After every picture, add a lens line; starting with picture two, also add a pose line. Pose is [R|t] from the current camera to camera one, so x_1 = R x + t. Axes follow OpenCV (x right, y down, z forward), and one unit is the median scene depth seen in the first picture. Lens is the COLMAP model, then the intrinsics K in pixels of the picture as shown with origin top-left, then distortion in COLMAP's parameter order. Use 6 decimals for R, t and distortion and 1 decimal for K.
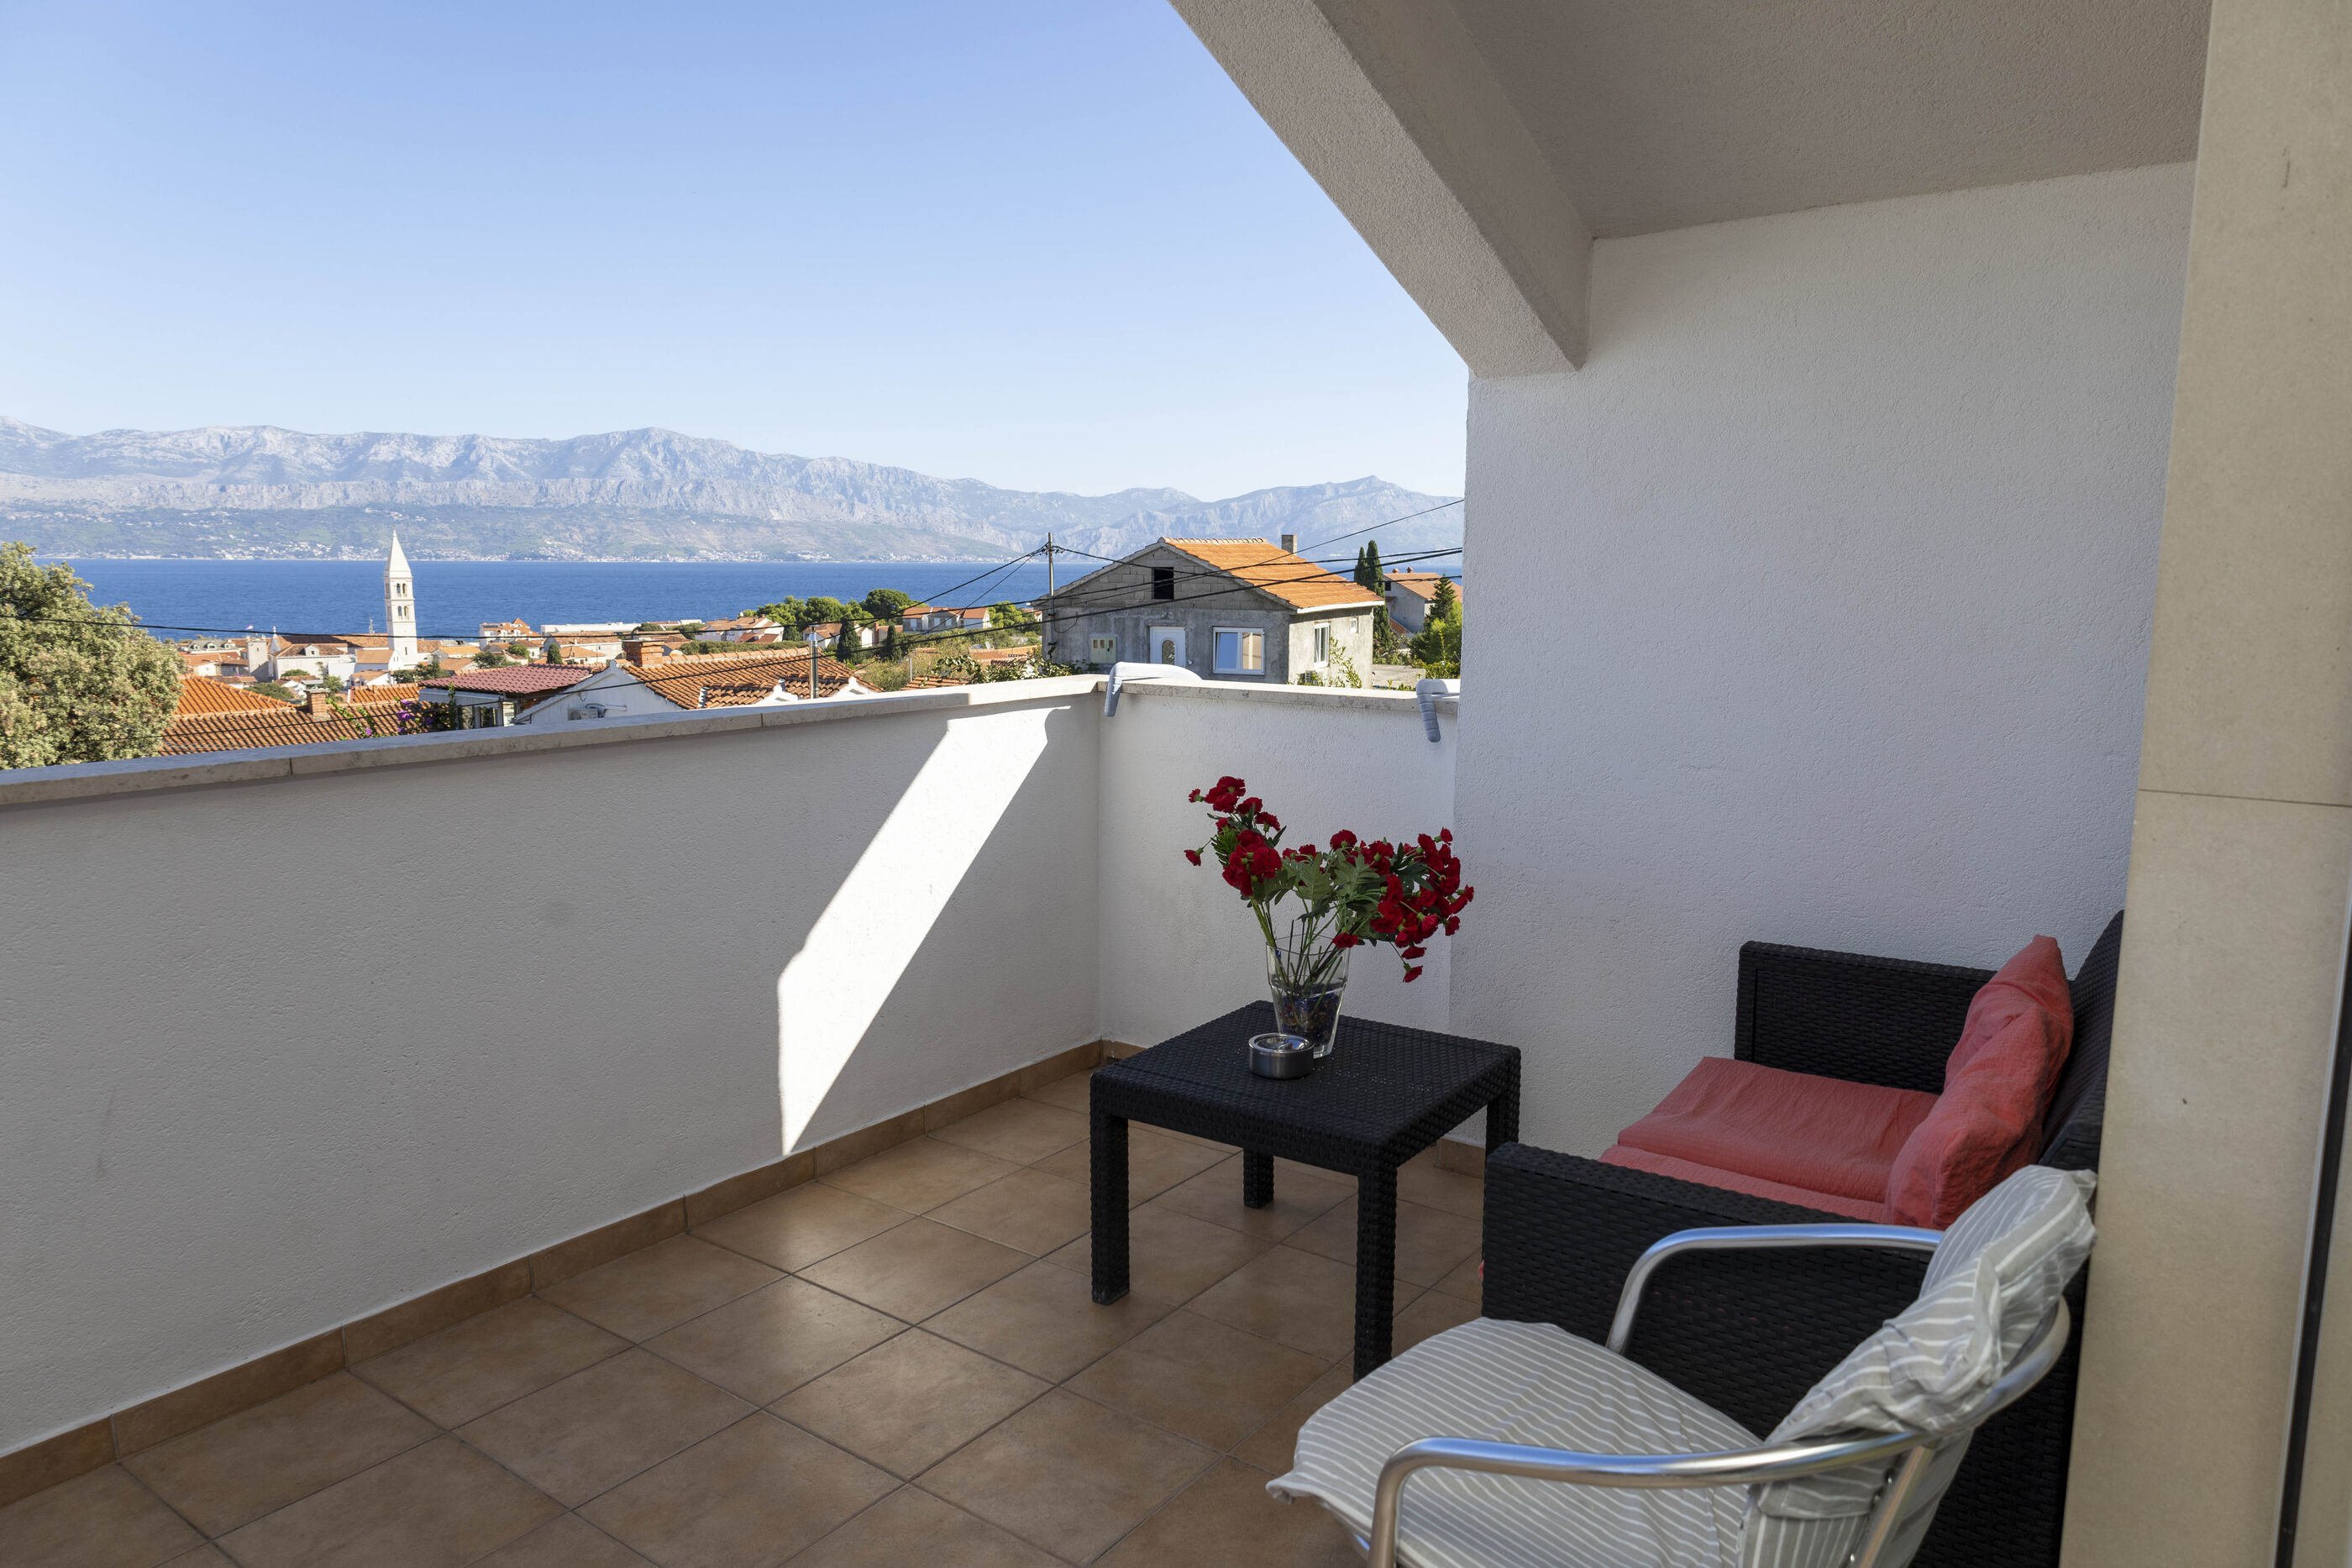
lens RADIAL K [[1548.3, 0, 1171.7], [0, 1548.3, 784.1], [0, 0, 1]] dist [0.002197, 0.000015]
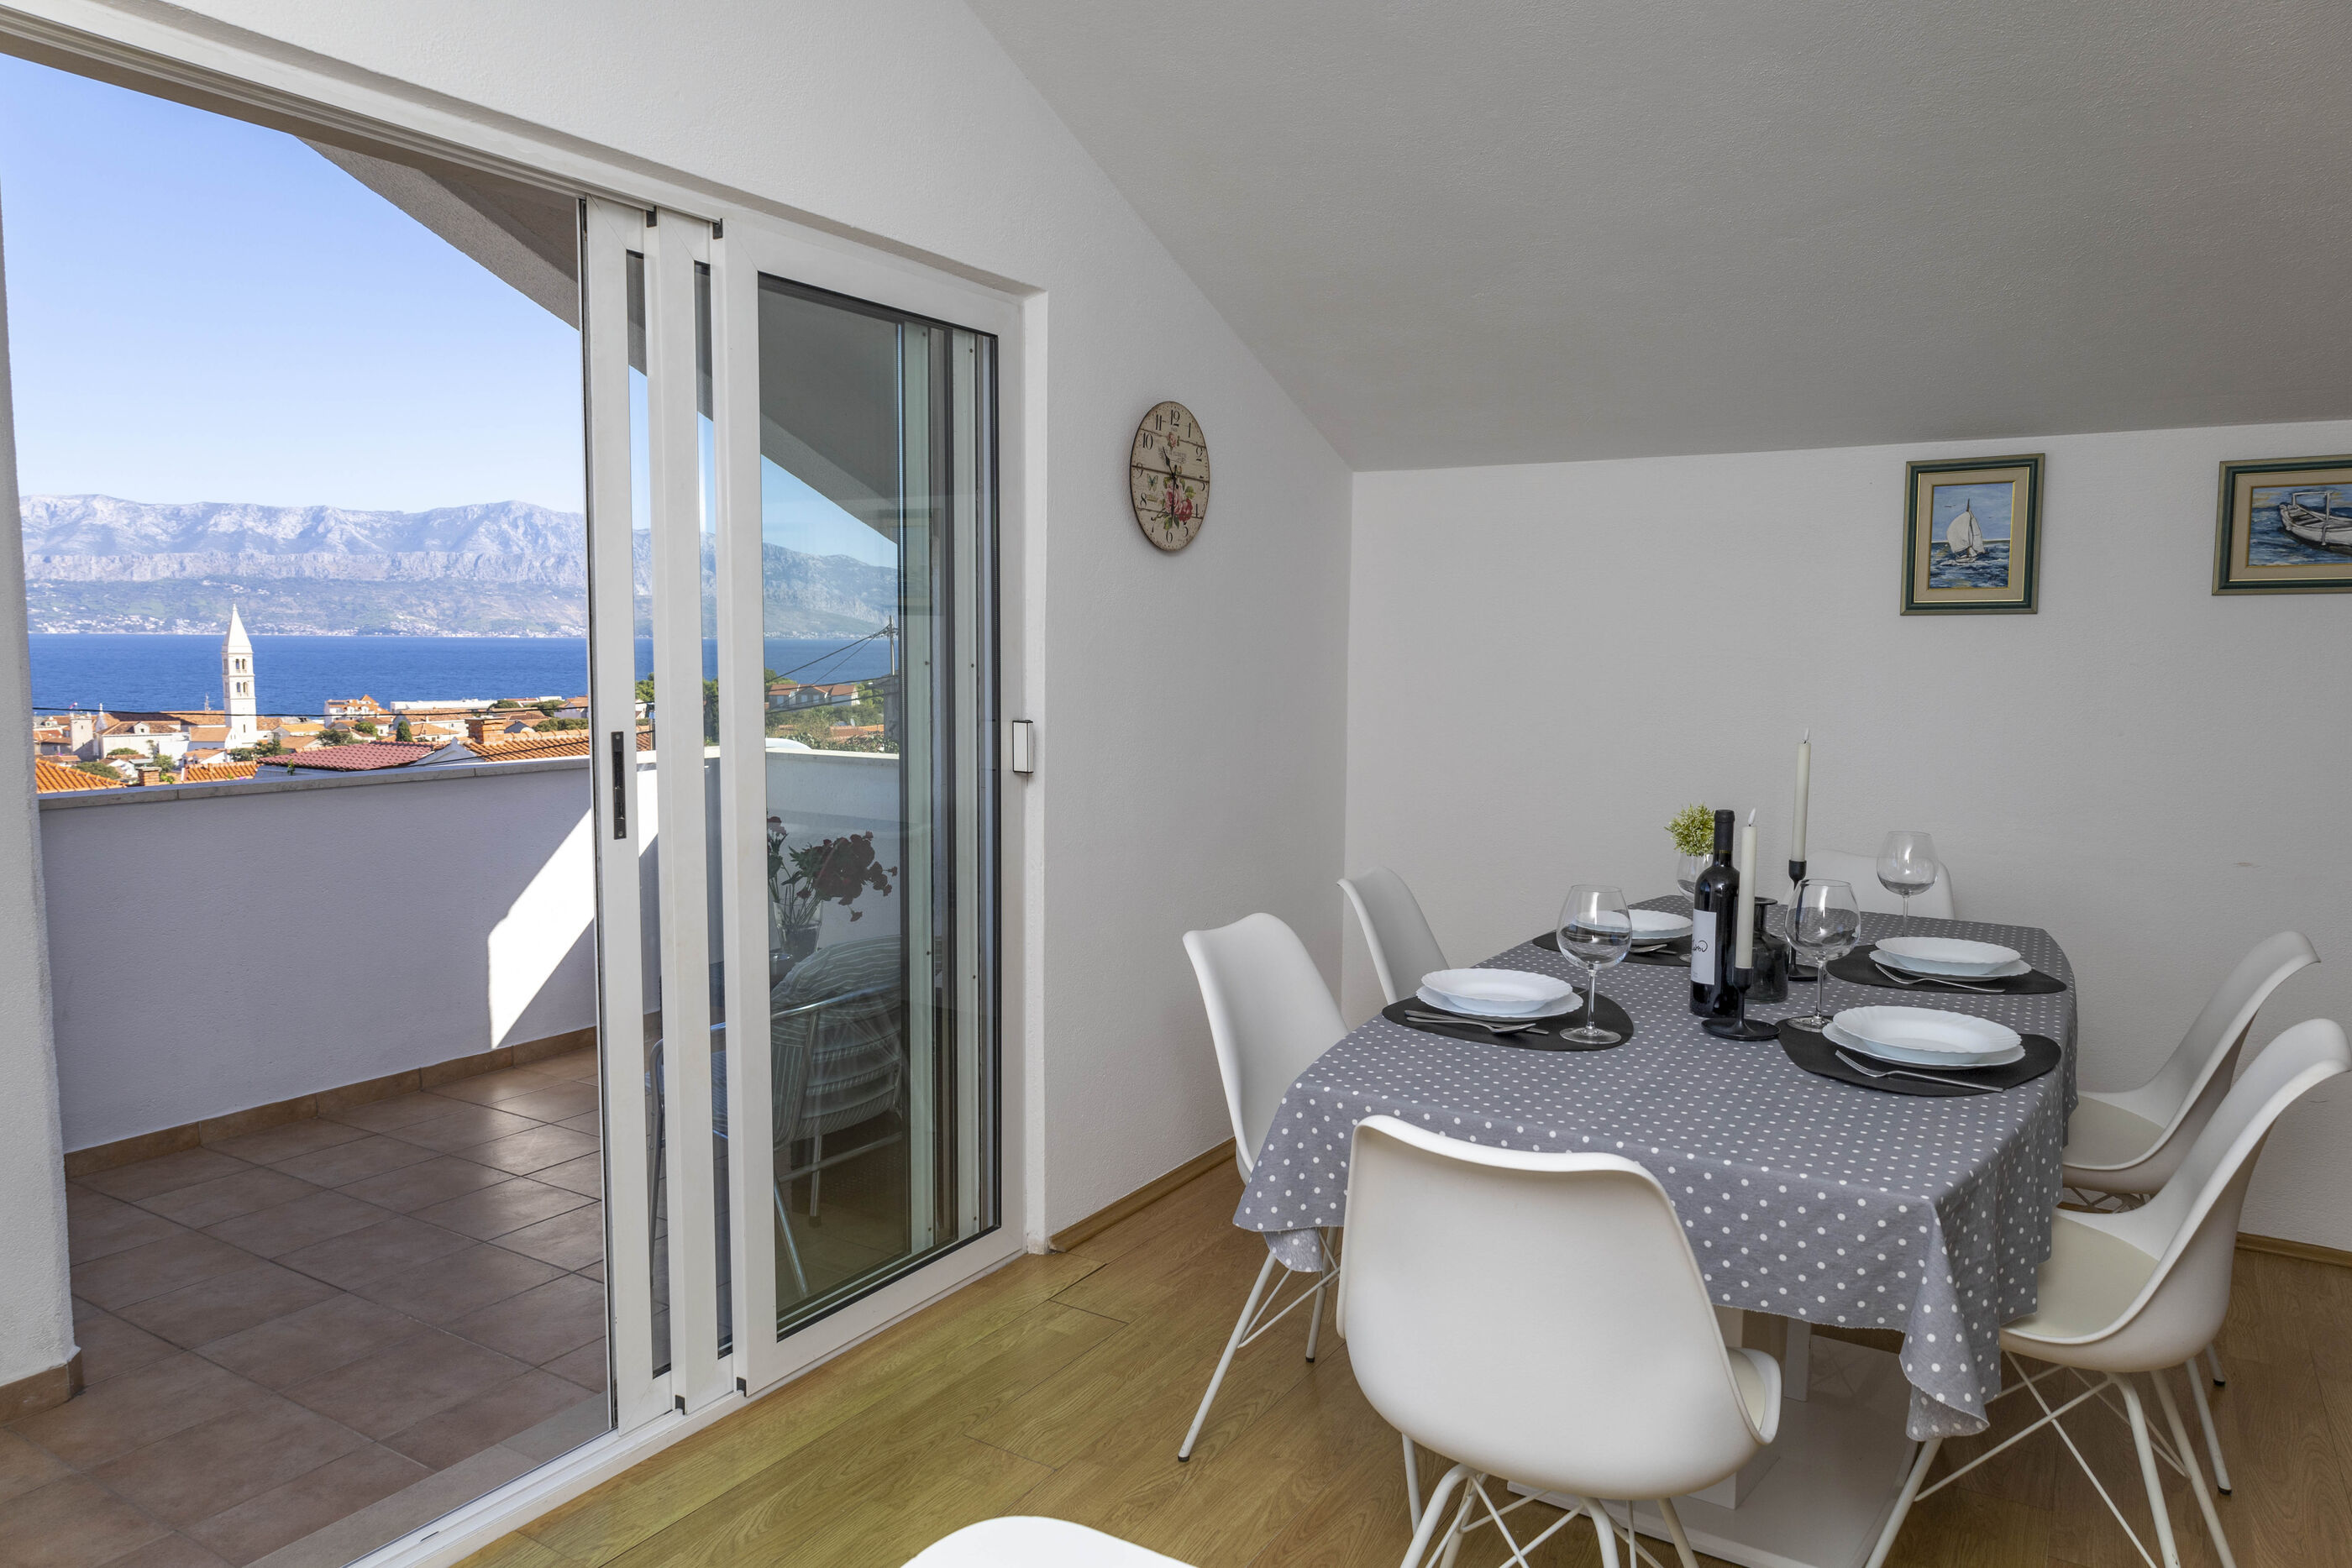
lens RADIAL K [[1548.3, 0, 1179.6], [0, 1548.3, 783.5], [0, 0, 1]] dist [0.002197, 0.000015]
pose [[0.996373, -0.003865, 0.085005, 0.321856], [0.008098, 0.998741, -0.049511, 0.054777], [-0.084706, 0.050020, 0.995150, -0.656271]]
